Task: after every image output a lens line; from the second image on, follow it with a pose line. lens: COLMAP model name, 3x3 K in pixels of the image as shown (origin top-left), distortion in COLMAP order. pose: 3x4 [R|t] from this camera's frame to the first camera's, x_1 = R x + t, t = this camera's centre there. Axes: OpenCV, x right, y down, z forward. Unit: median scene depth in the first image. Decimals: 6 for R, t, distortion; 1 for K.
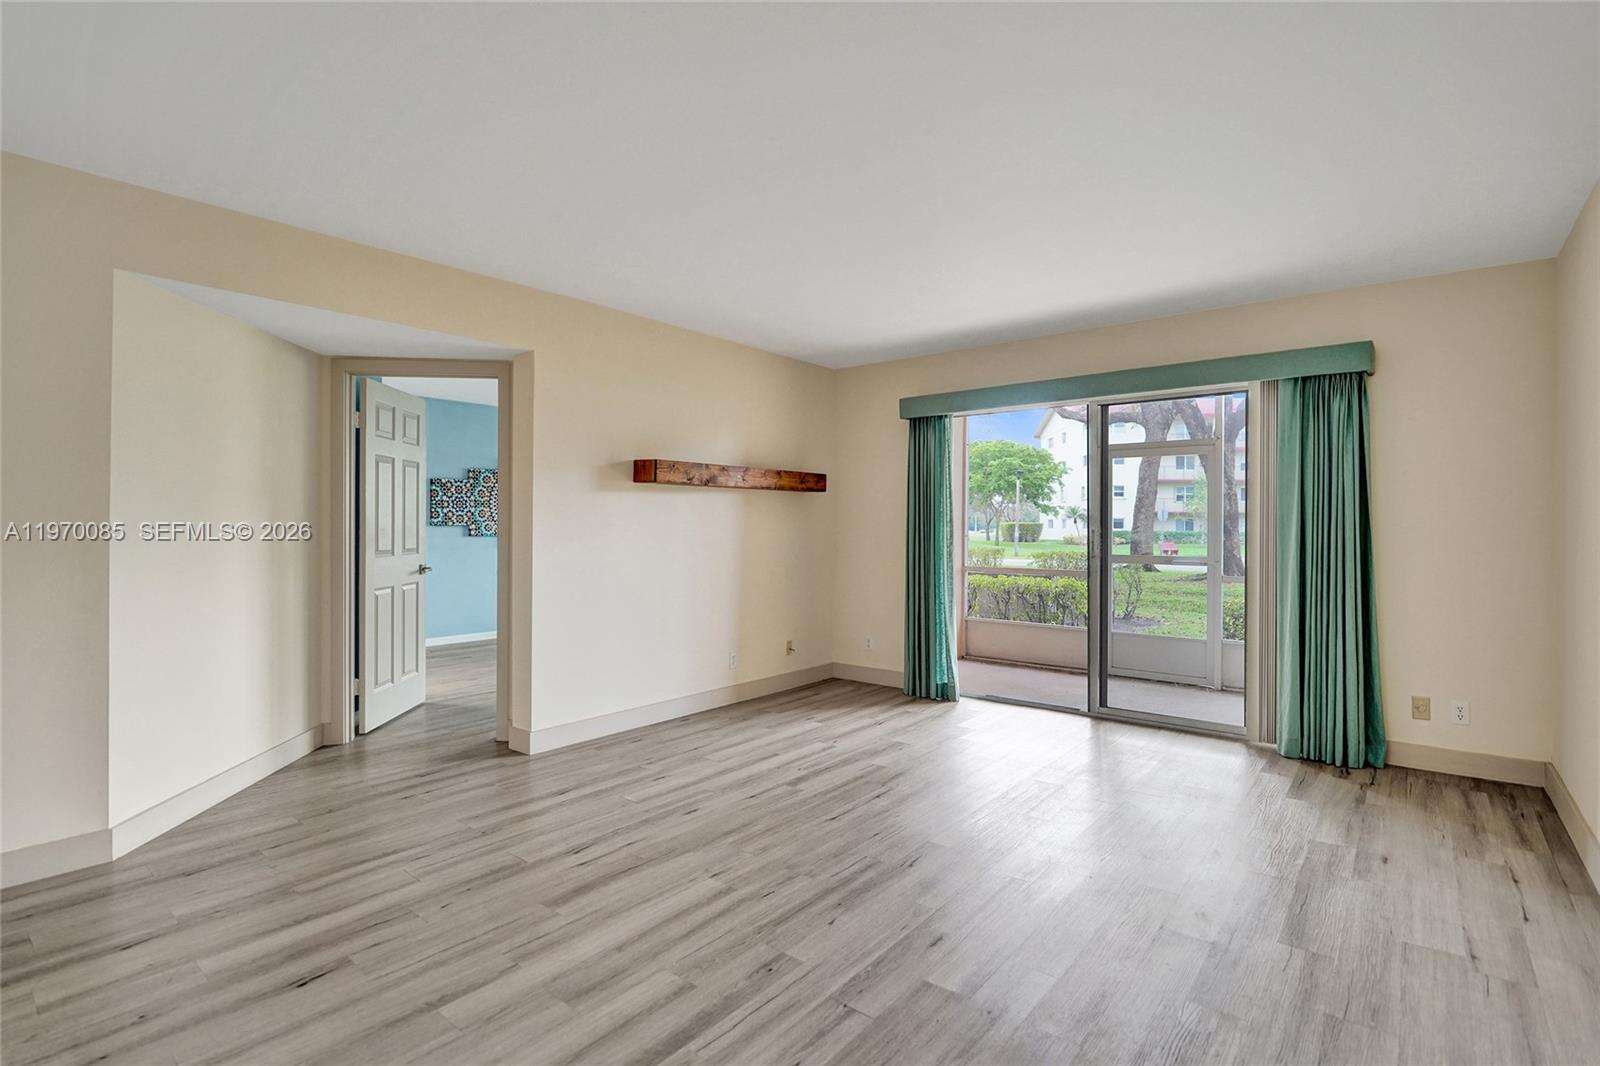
lens RADIAL K [[756.6, 0, 803.5], [0, 756.6, 529.3], [0, 0, 1]] dist [-0.014830, -0.000535]
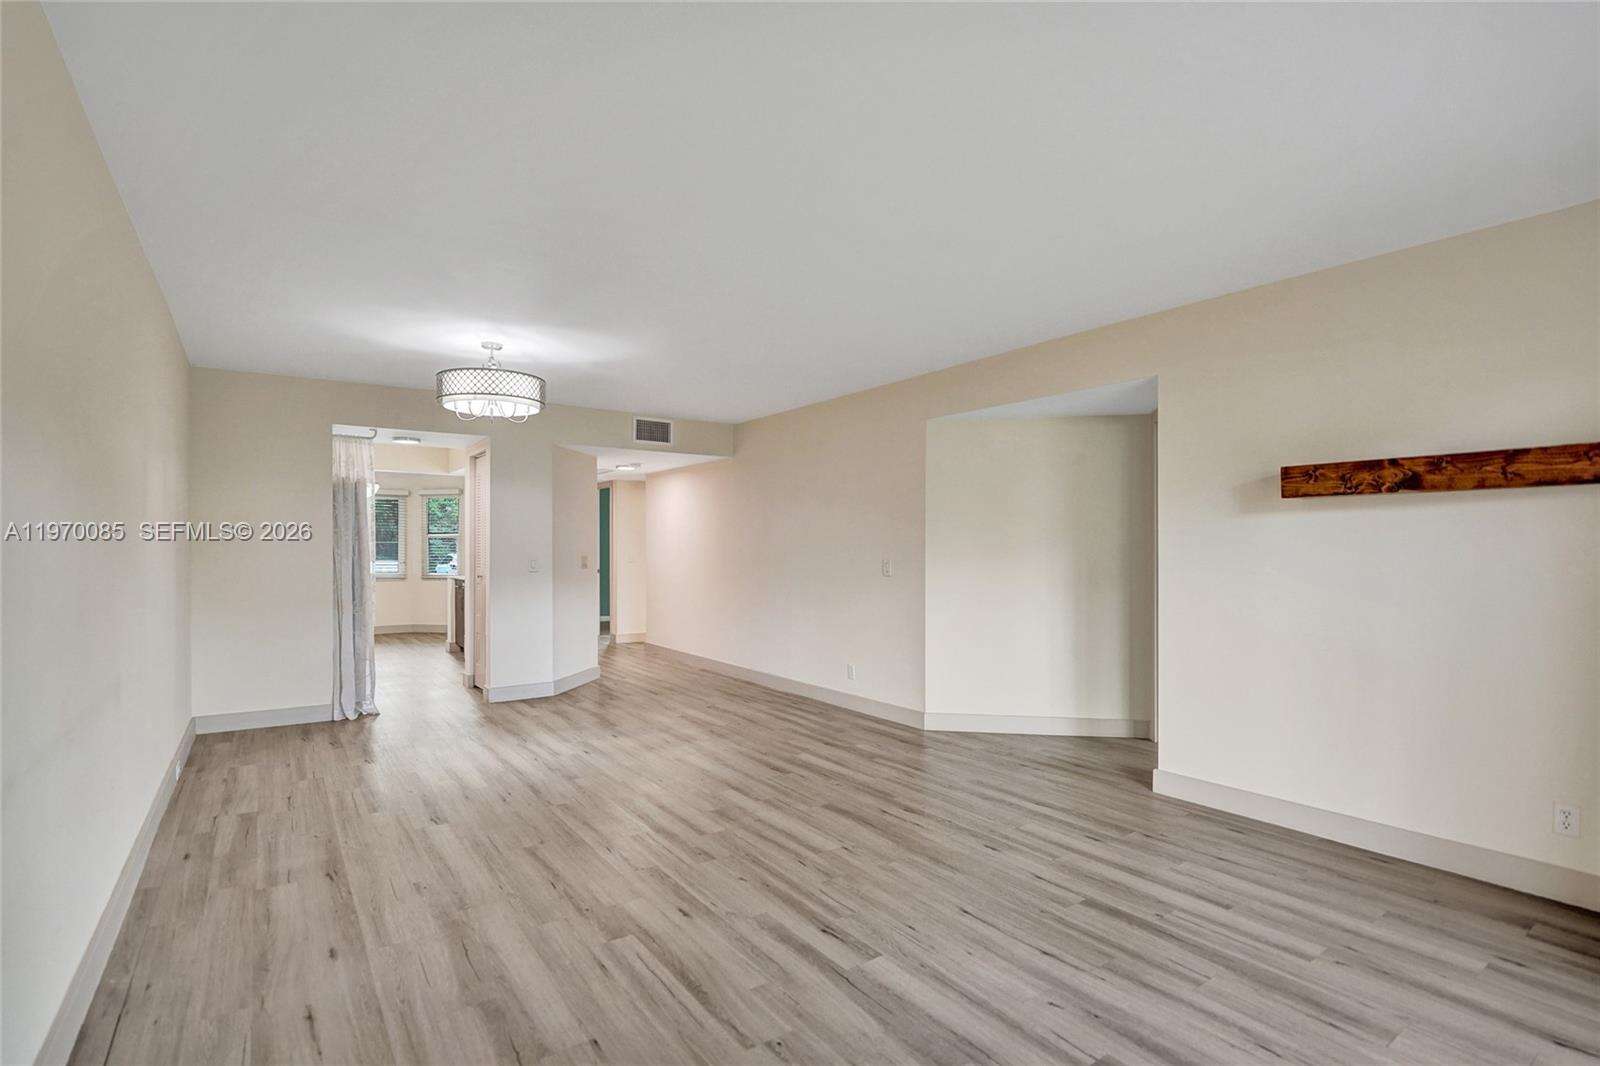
lens RADIAL K [[756.6, 0, 803.9], [0, 756.6, 537.9], [0, 0, 1]] dist [-0.014830, -0.000535]
pose [[-0.264030, -0.016506, -0.964373, 0.990262], [-0.005091, 0.999863, -0.015720, -0.015104], [0.964501, 0.000760, -0.264078, 1.162749]]
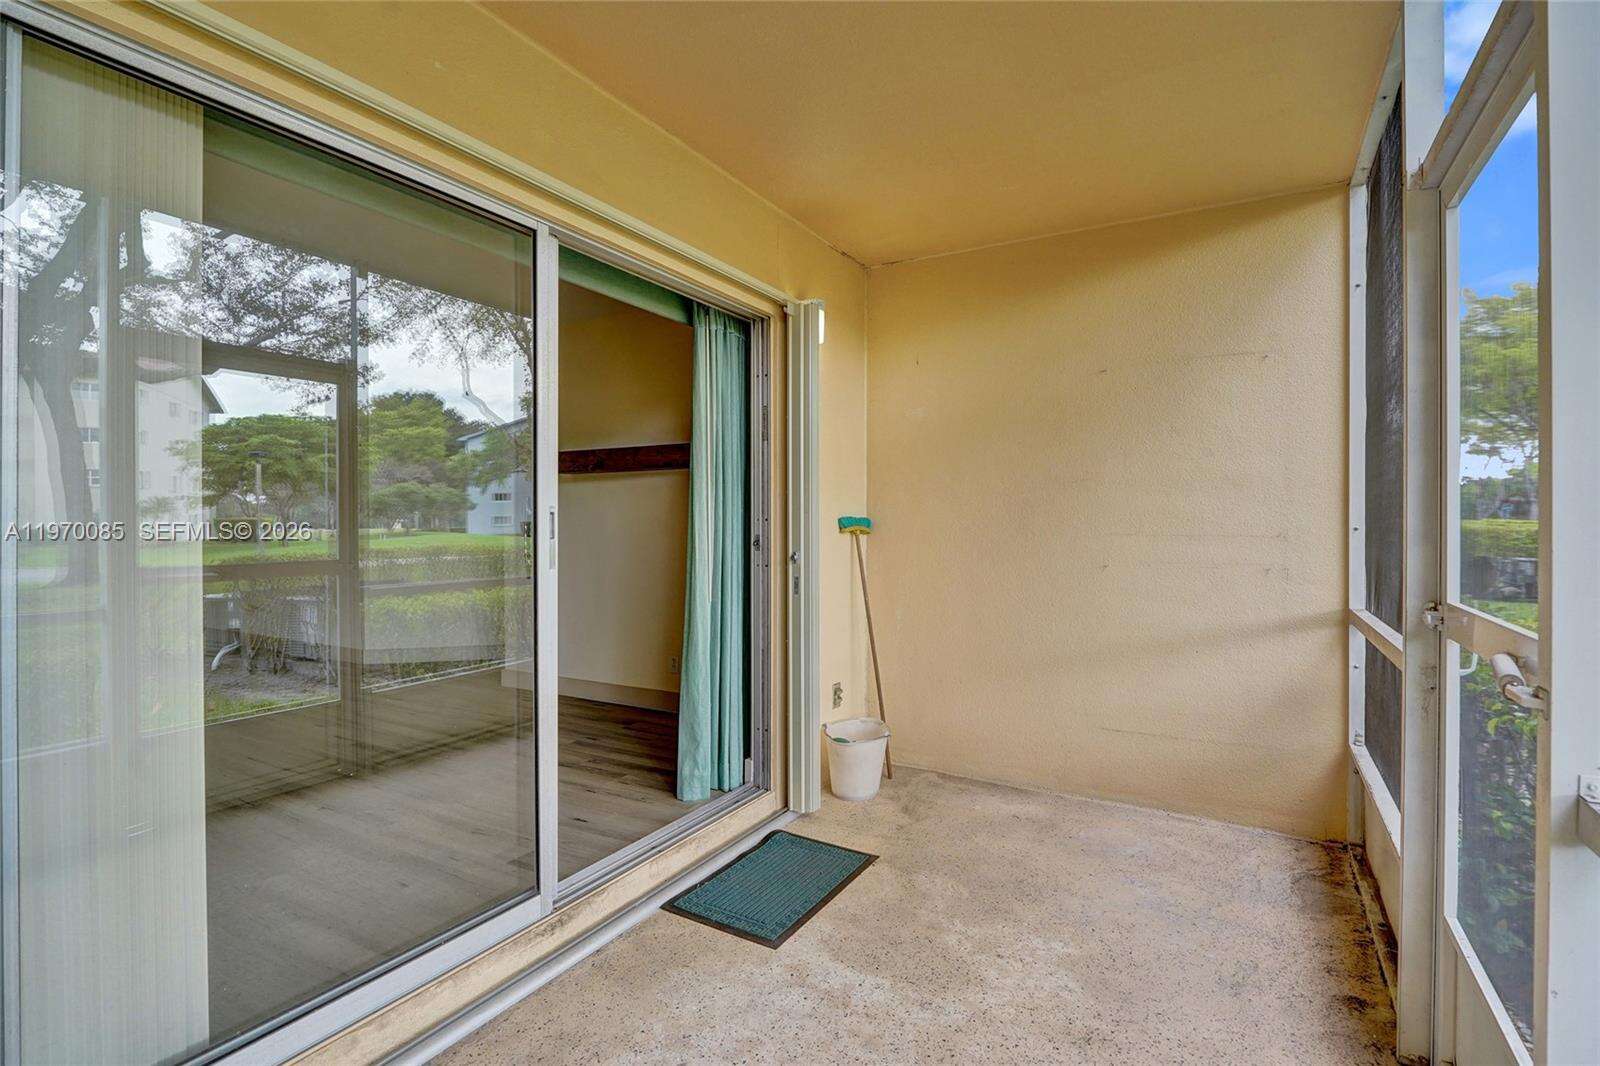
lens RADIAL K [[756.6, 0, 801.0], [0, 756.6, 533.6], [0, 0, 1]] dist [-0.014830, -0.000535]
pose [[0.180231, 0.008180, -0.983590, 1.481703], [-0.003876, 0.999964, 0.007606, 0.023960], [0.983617, 0.002441, 0.180256, 1.815390]]
